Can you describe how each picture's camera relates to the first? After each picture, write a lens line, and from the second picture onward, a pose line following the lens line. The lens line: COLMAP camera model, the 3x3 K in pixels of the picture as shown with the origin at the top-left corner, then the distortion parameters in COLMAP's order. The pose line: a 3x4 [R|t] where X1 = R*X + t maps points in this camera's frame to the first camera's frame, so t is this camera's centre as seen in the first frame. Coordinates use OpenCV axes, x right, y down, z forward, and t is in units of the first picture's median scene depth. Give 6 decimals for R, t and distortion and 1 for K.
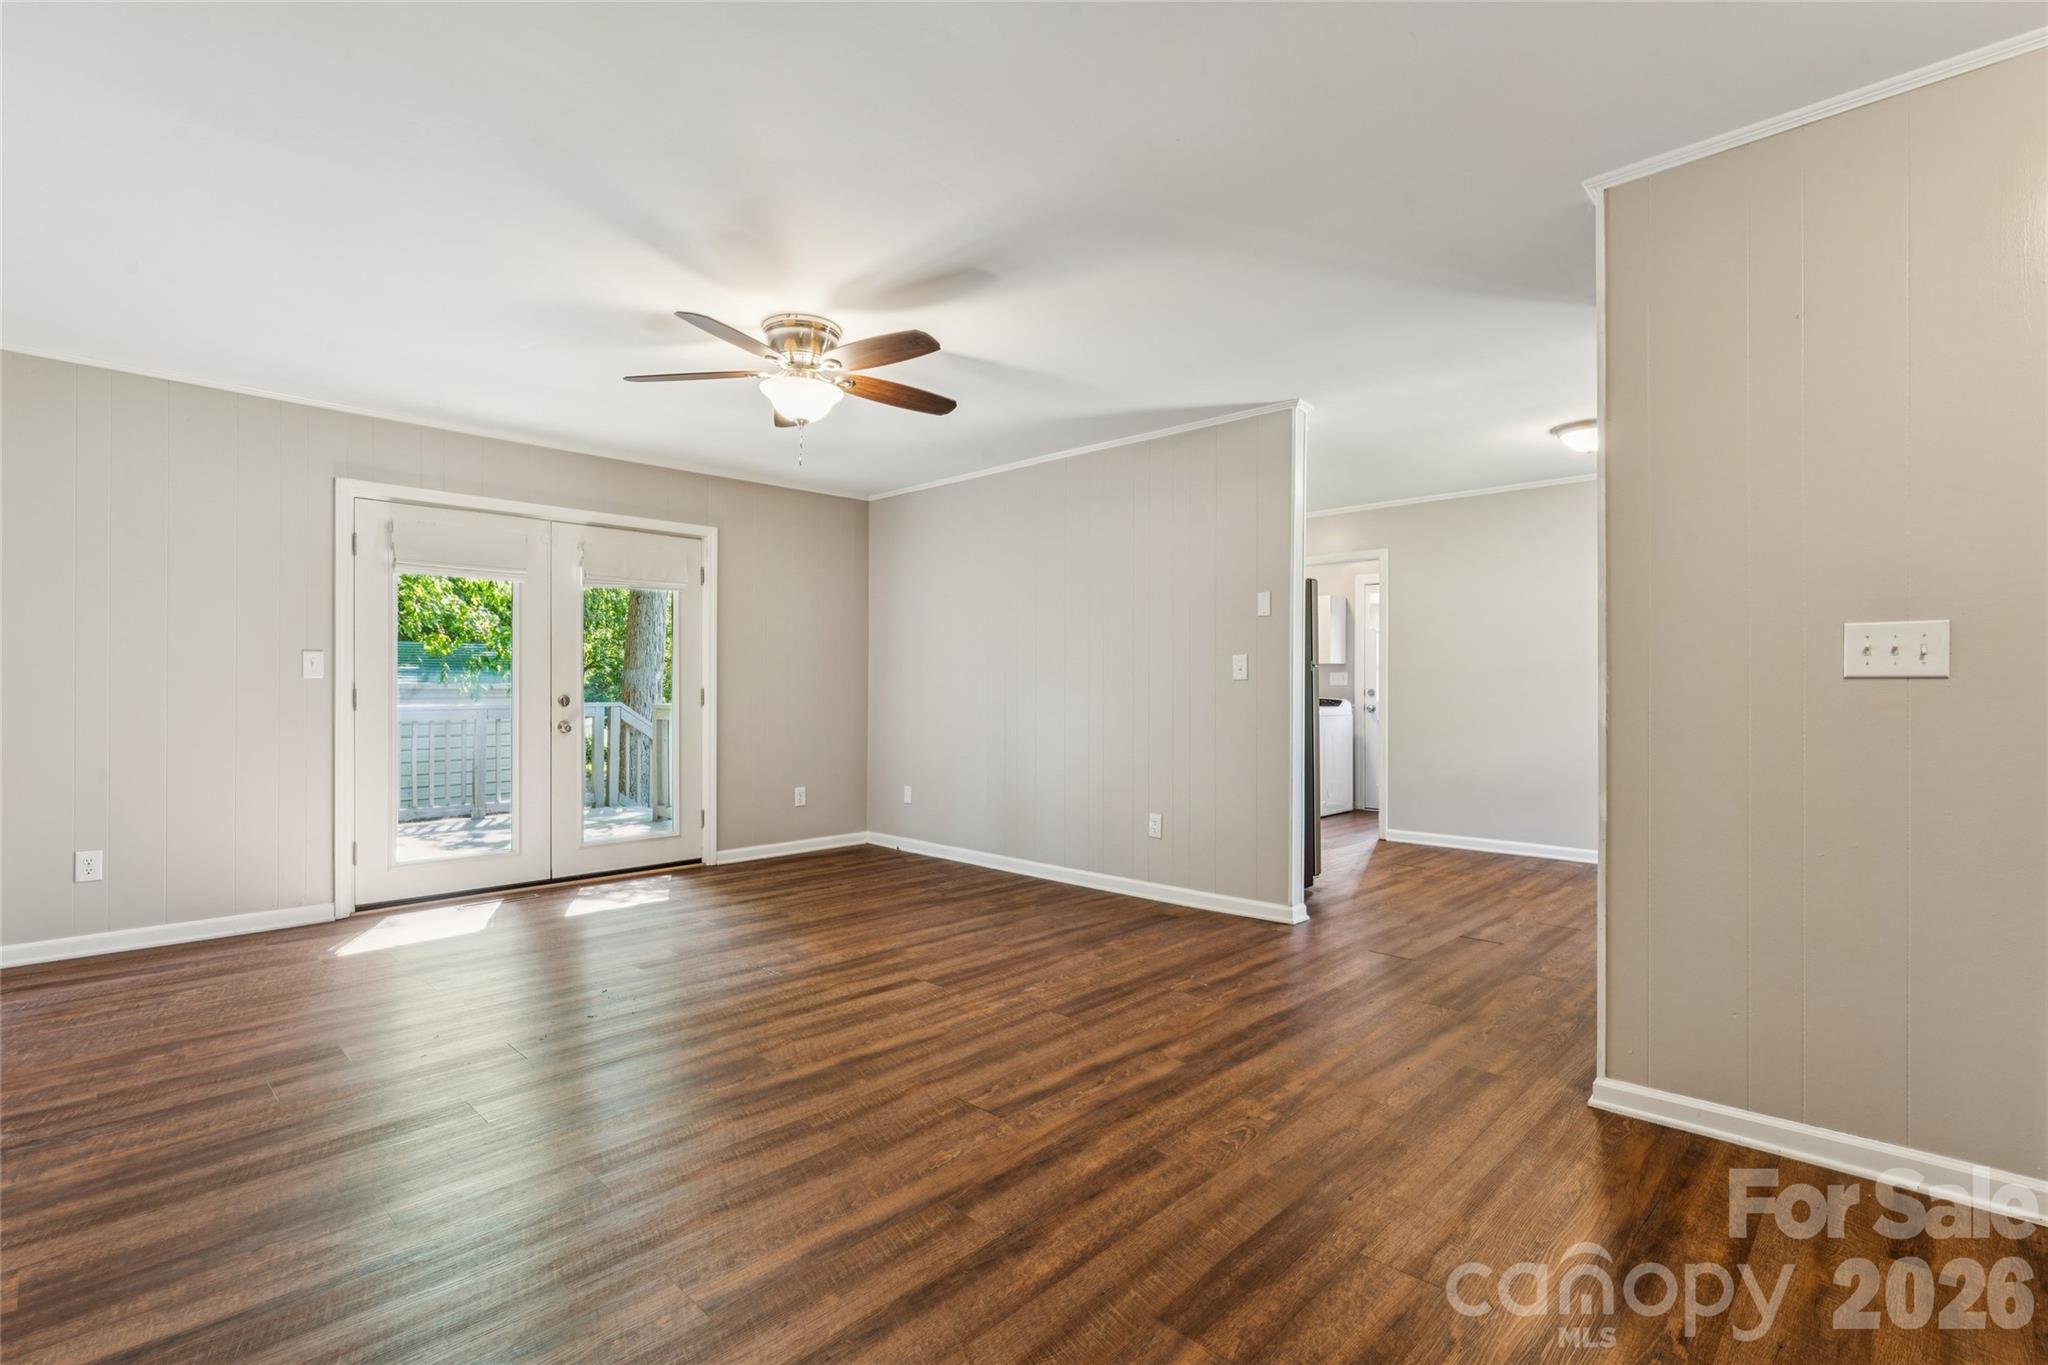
lens RADIAL K [[949.9, 0, 1022.4], [0, 949.9, 687.5], [0, 0, 1]] dist [-0.000696, -0.000265]
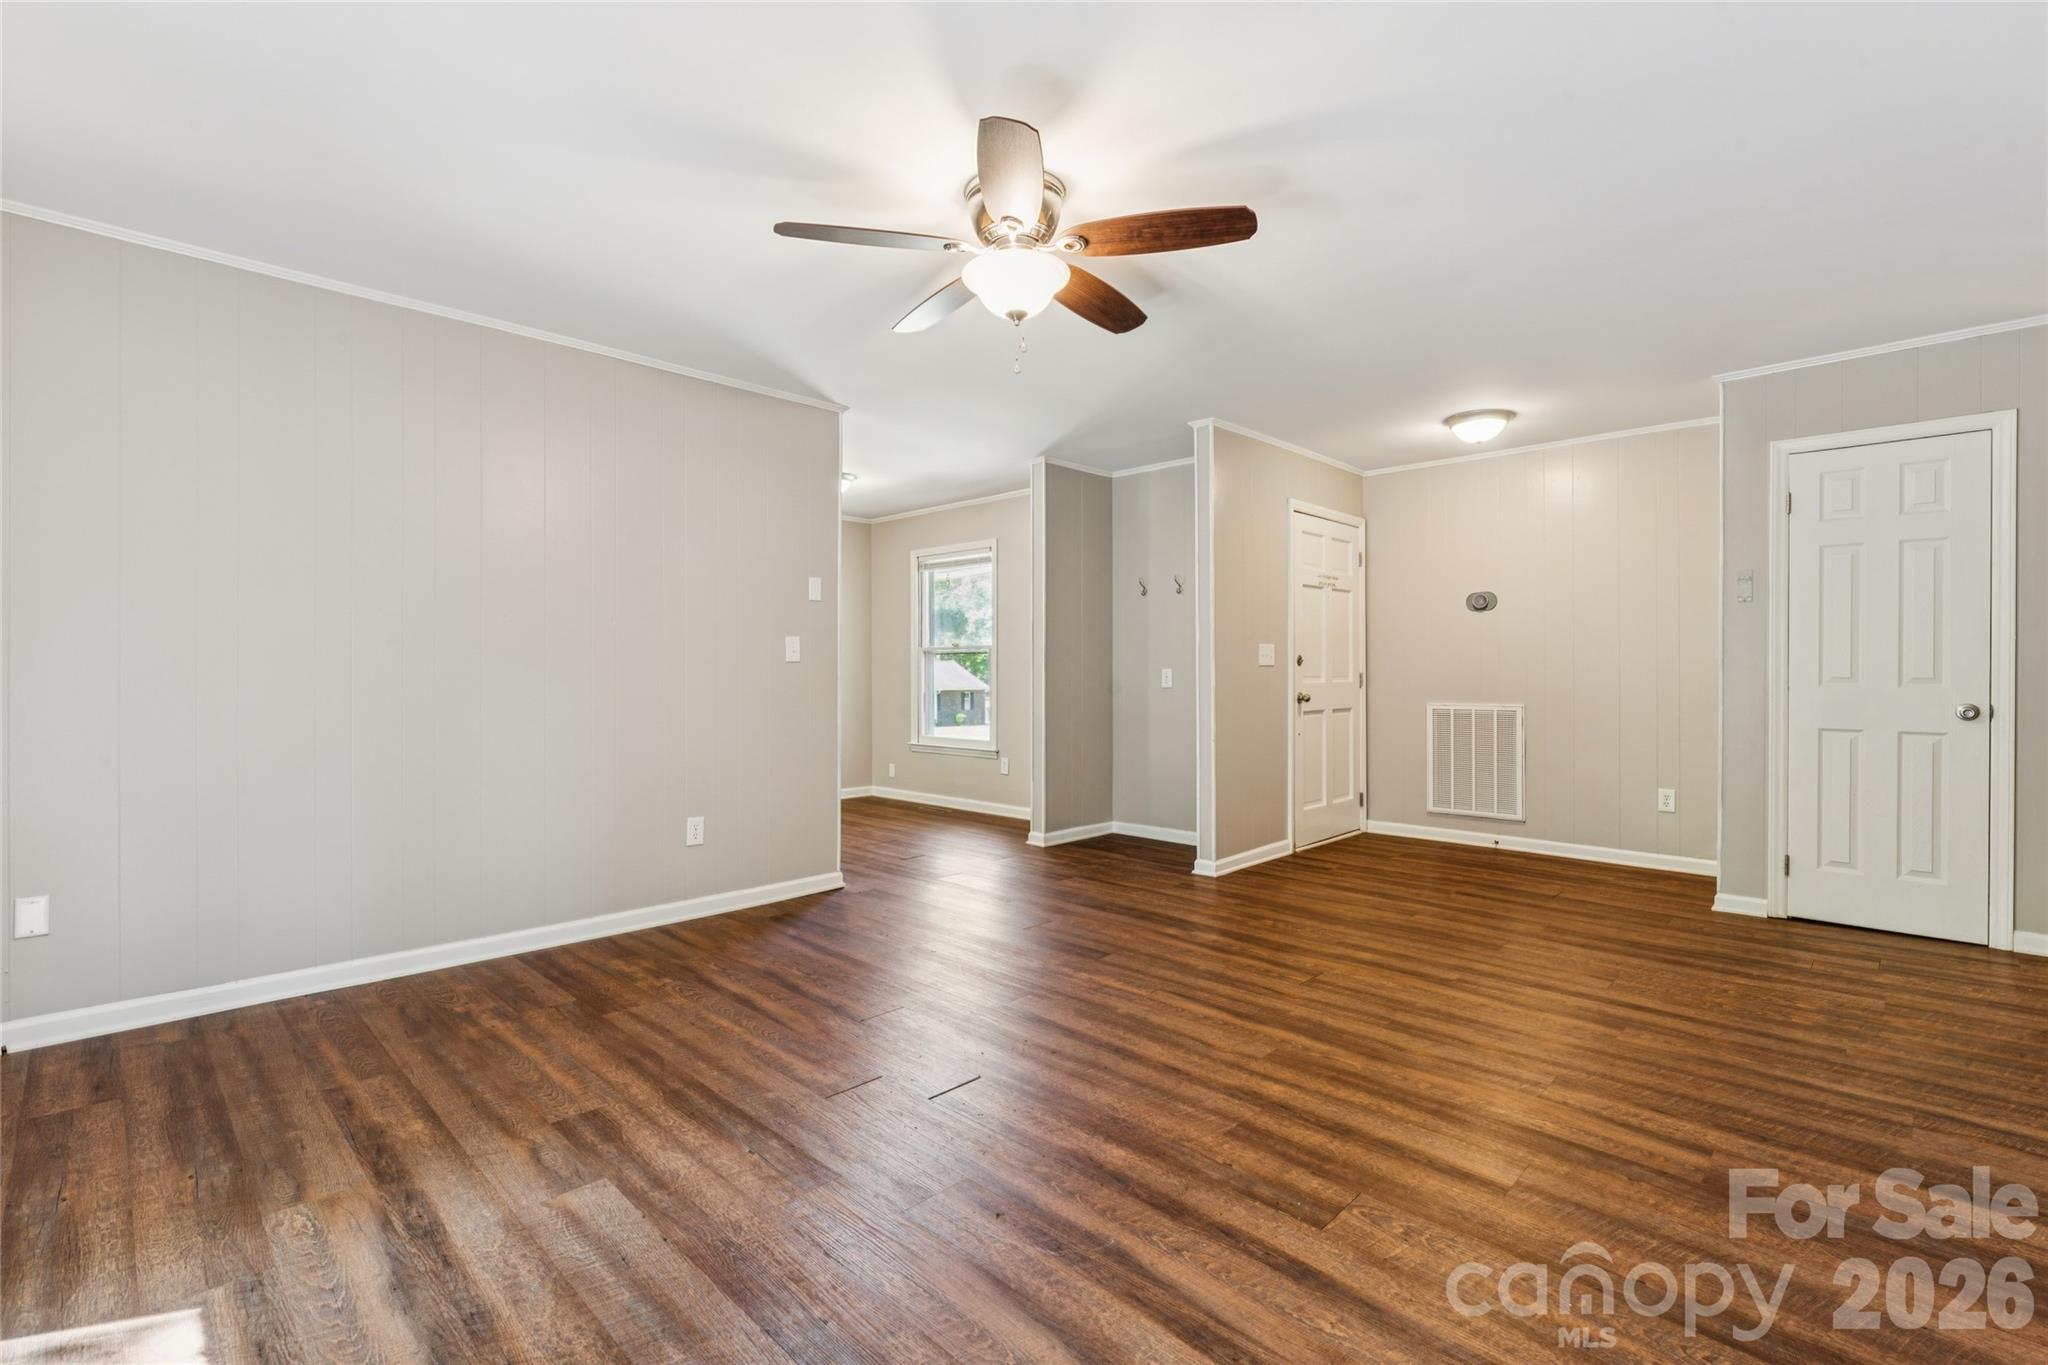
lens RADIAL K [[909.5, 0, 1020.1], [0, 909.5, 681.5], [0, 0, 1]] dist [-0.000432, -0.000311]
pose [[0.013013, -0.010947, 0.999855, -0.846183], [0.000576, 0.999940, 0.010941, 0.002524], [-0.999915, 0.000434, 0.013019, 0.880365]]
